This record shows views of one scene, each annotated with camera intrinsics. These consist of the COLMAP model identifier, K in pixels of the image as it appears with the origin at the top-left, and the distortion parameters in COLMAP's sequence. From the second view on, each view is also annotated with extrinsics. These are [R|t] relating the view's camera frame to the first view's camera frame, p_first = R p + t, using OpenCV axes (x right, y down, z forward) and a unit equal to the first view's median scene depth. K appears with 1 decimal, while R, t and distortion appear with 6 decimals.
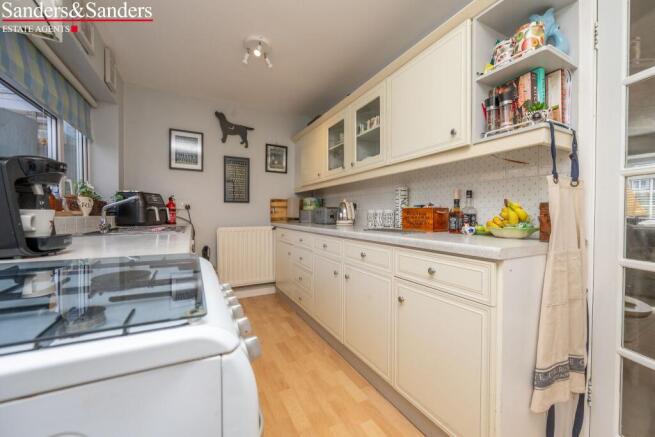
lens RADIAL K [[260.4, 0, 331.3], [0, 260.4, 215.8], [0, 0, 1]] dist [-0.008865, 0.001282]
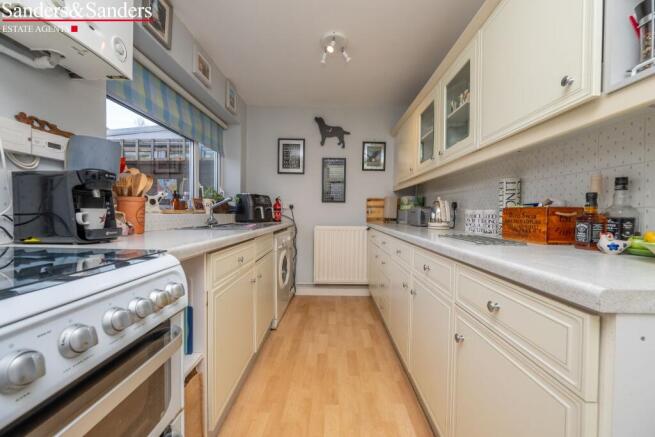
lens RADIAL K [[260.4, 0, 327.4], [0, 260.4, 215.7], [0, 0, 1]] dist [-0.008865, 0.001282]
pose [[0.873549, 0.014722, -0.486513, 0.178339], [-0.014439, 0.999886, 0.004332, -0.003225], [0.486522, 0.003240, 0.873662, 0.132757]]
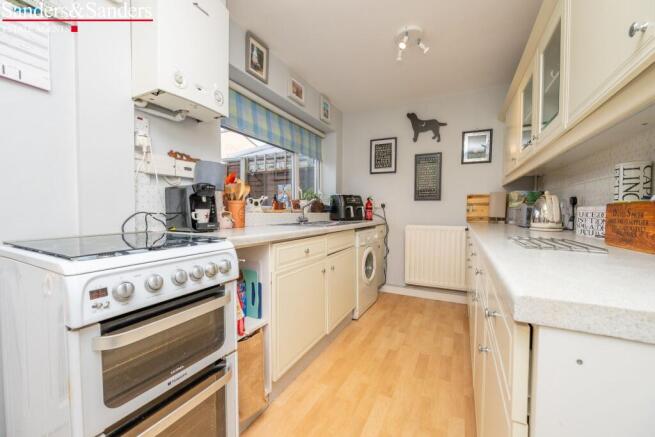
lens RADIAL K [[260.4, 0, 327.9], [0, 260.4, 217.9], [0, 0, 1]] dist [-0.008865, 0.001282]
pose [[0.572946, 0.024546, -0.819225, 0.339707], [-0.011511, 0.999694, 0.021903, -0.003865], [0.819512, -0.003119, 0.573053, 0.202822]]
